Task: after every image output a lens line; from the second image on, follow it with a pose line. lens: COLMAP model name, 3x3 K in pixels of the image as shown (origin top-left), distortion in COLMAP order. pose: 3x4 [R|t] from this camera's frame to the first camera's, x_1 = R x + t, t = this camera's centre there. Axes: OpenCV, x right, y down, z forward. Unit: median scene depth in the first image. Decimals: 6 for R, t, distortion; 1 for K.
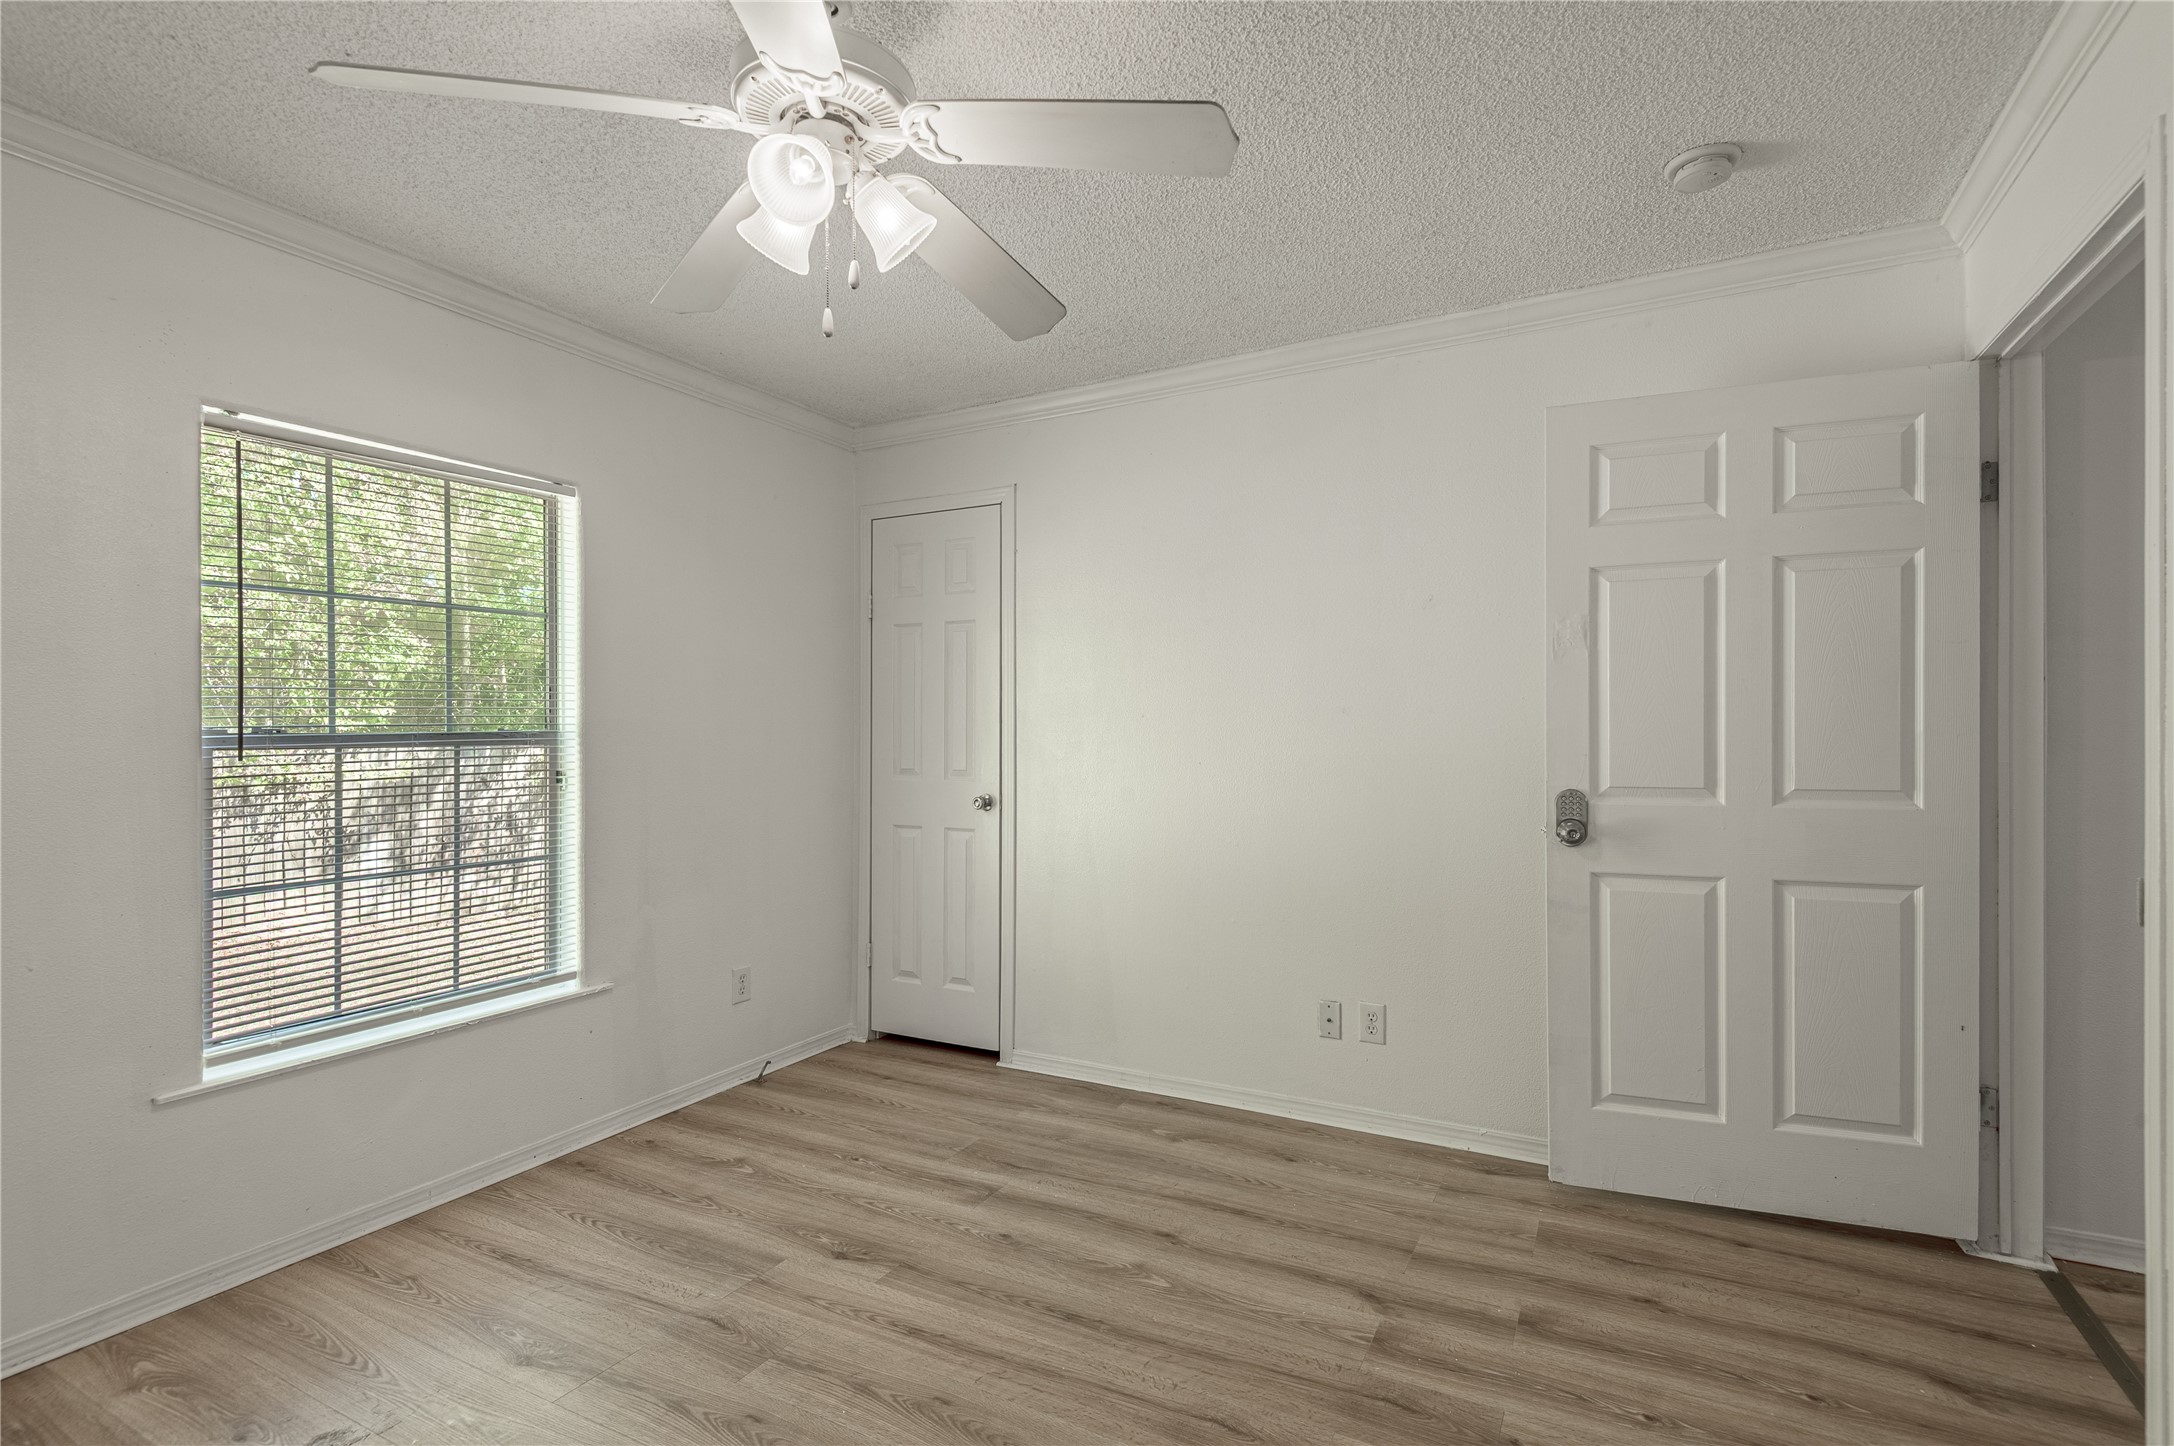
lens RADIAL K [[1046.0, 0, 1097.3], [0, 1046.0, 733.7], [0, 0, 1]] dist [0.040435, -0.018539]
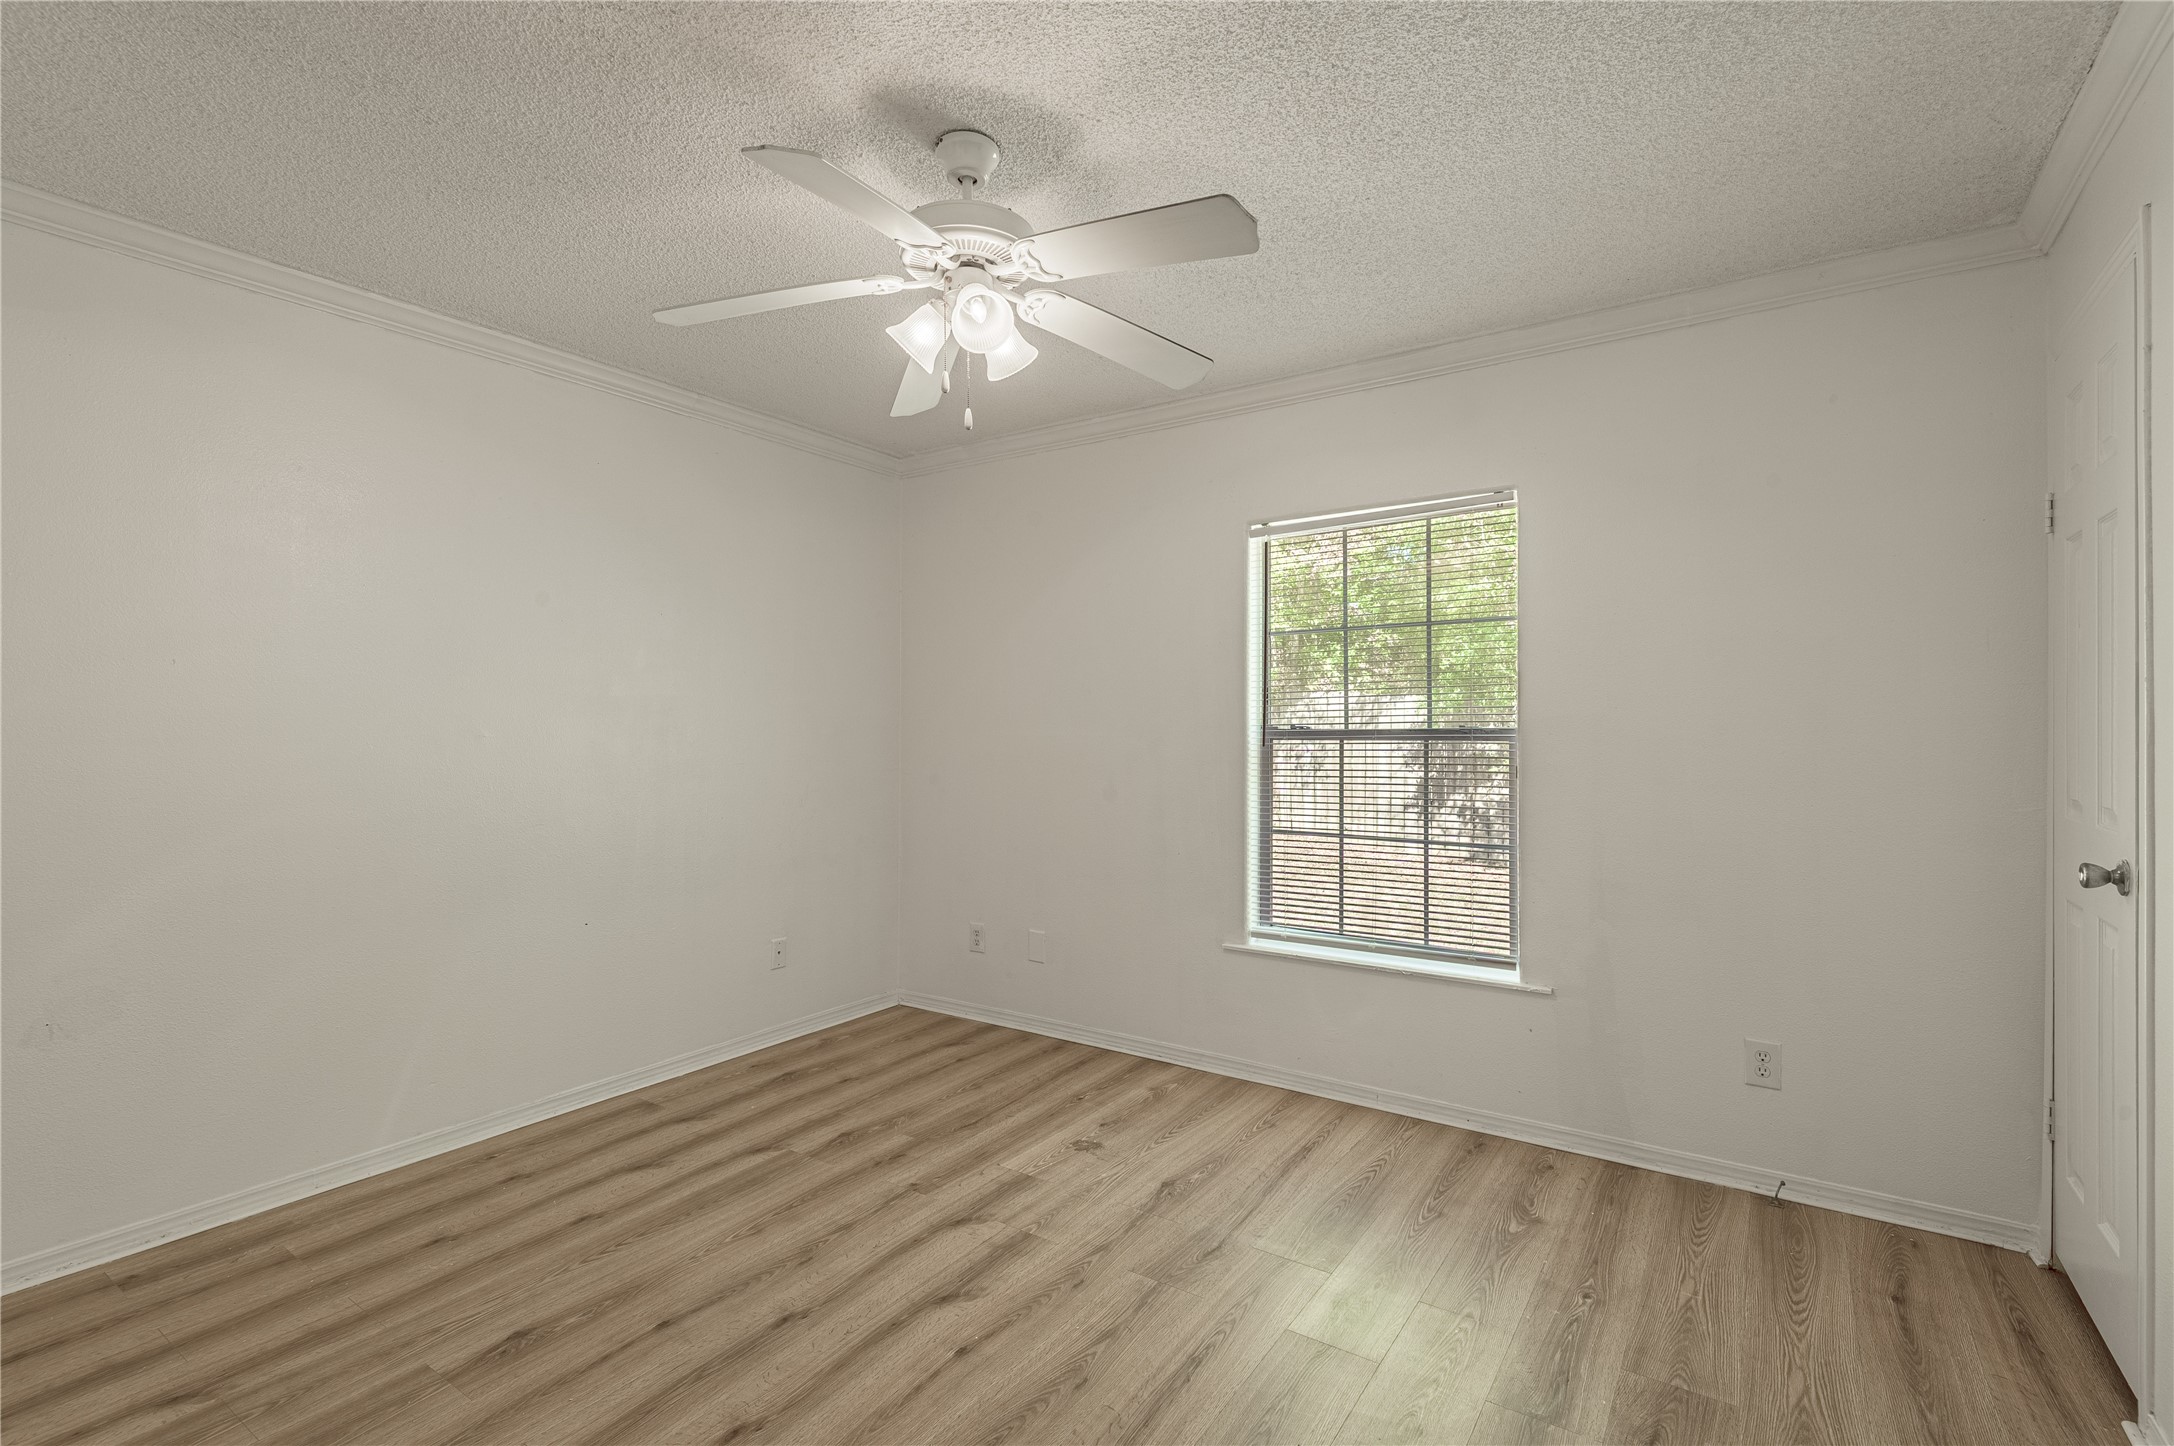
lens RADIAL K [[1005.1, 0, 1087.0], [0, 1005.1, 723.0], [0, 0, 1]] dist [0.056356, -0.025022]
pose [[-0.114409, 0.004045, -0.993425, 0.632271], [-0.001426, 0.999990, 0.004236, -0.013216], [0.993433, 0.001902, -0.114402, 0.841570]]
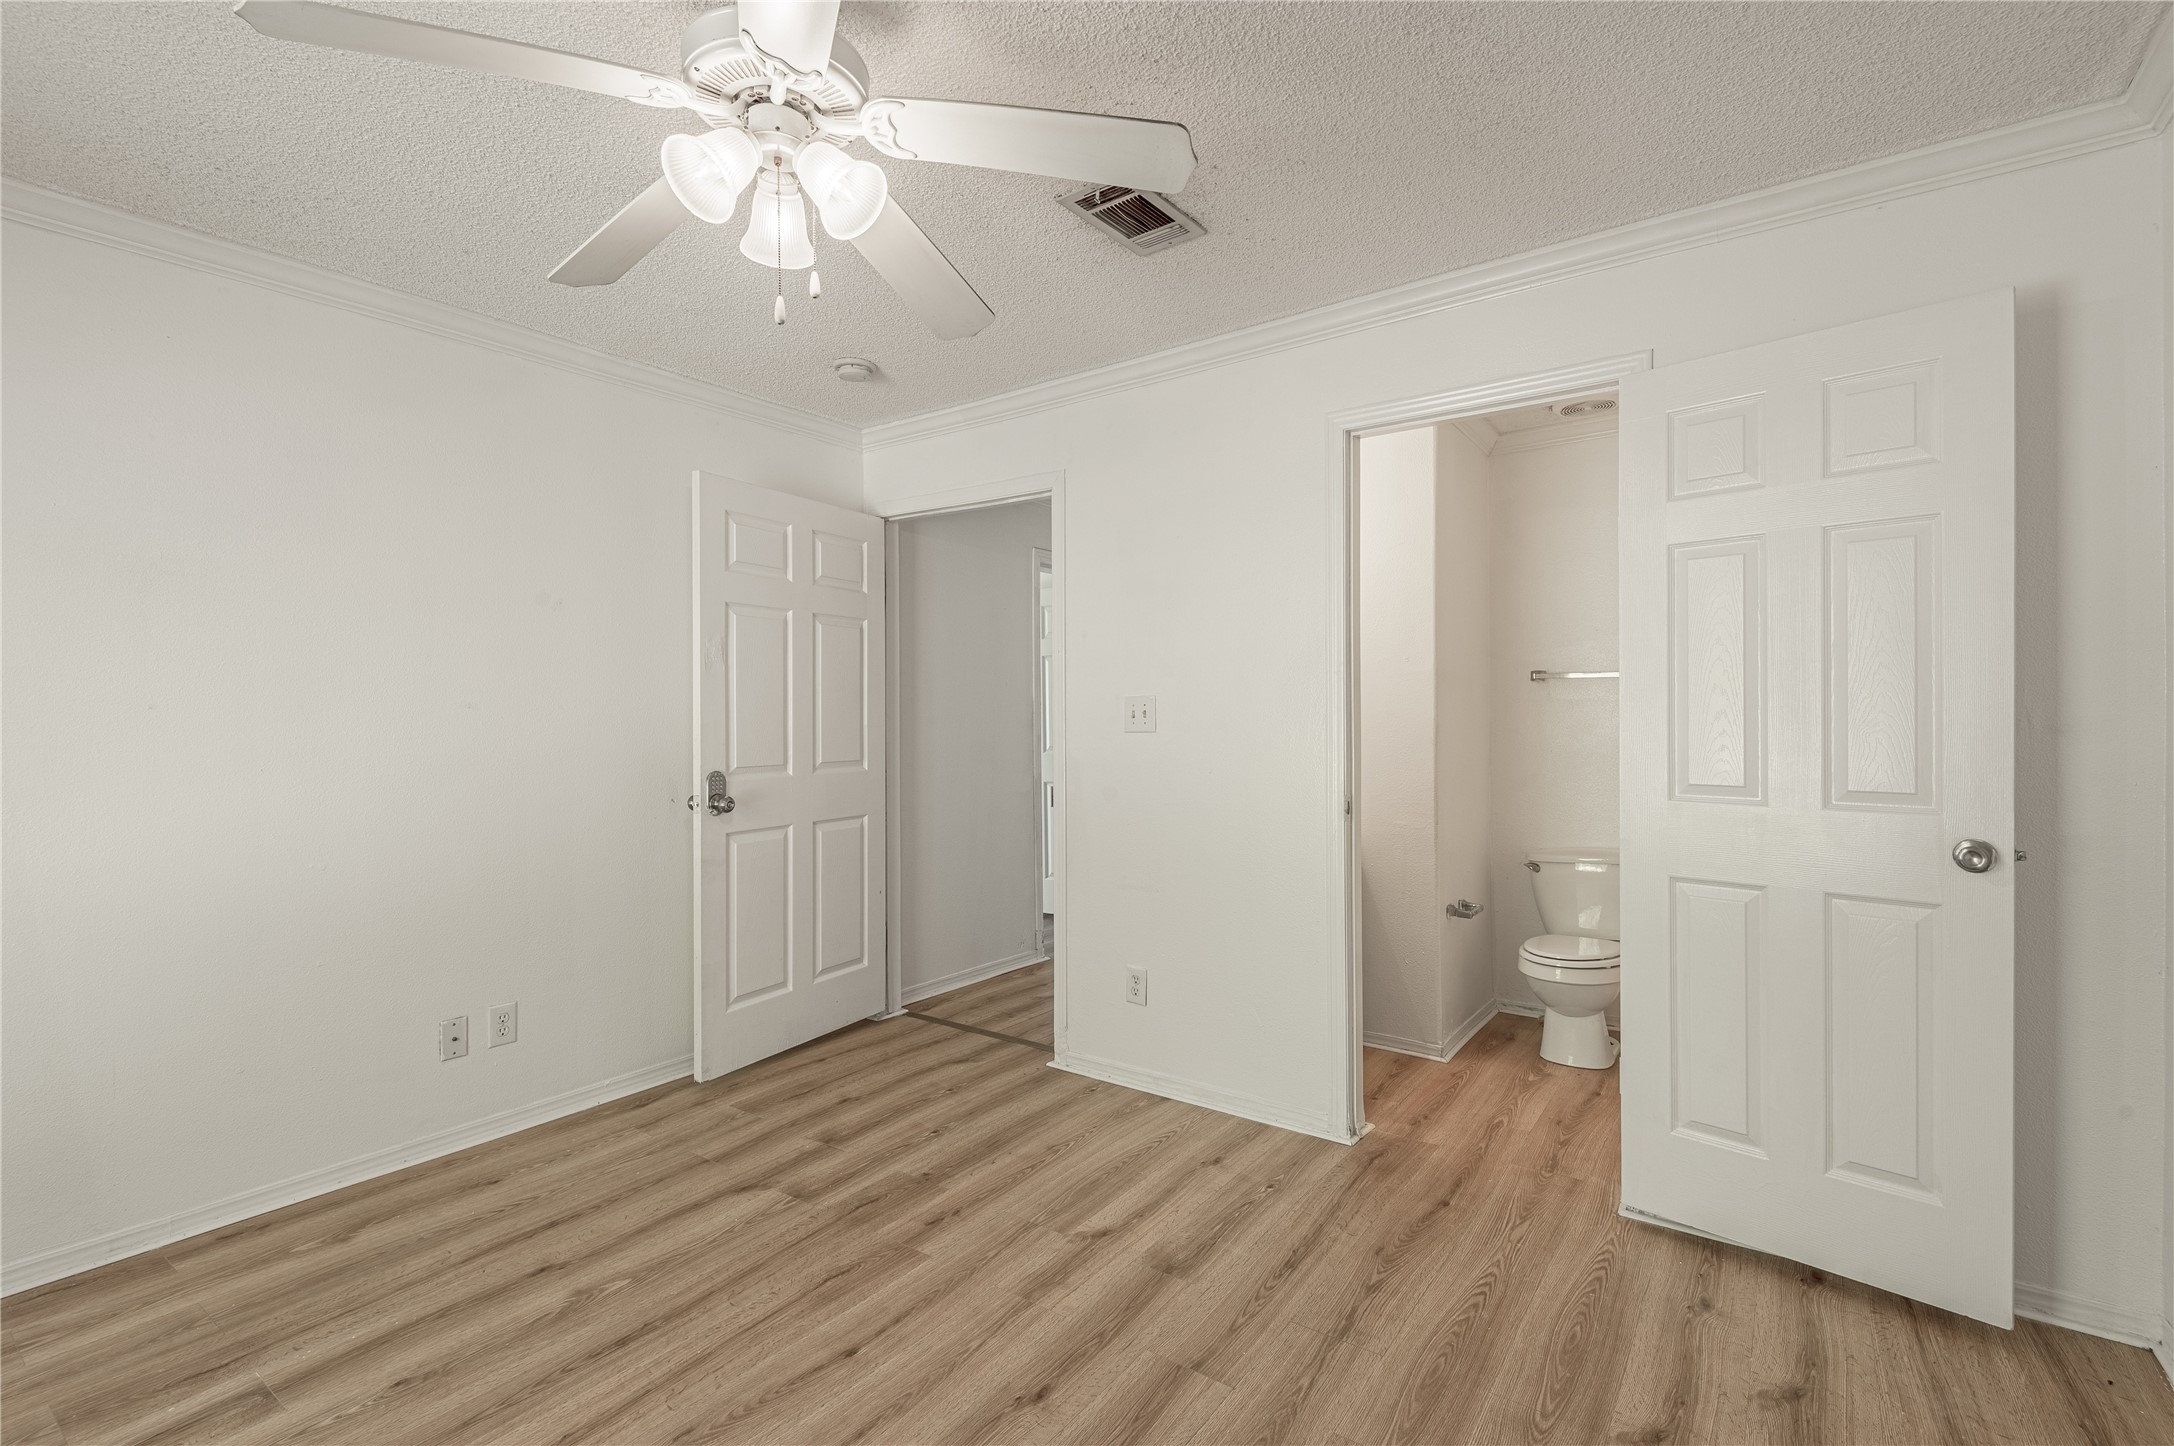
lens RADIAL K [[1046.0, 0, 1097.3], [0, 1046.0, 733.7], [0, 0, 1]] dist [0.040435, -0.018539]
pose [[0.110411, -0.006754, 0.993863, -0.791912], [0.015362, 0.999869, 0.005088, 0.007642], [-0.993767, 0.014706, 0.110500, 0.399512]]
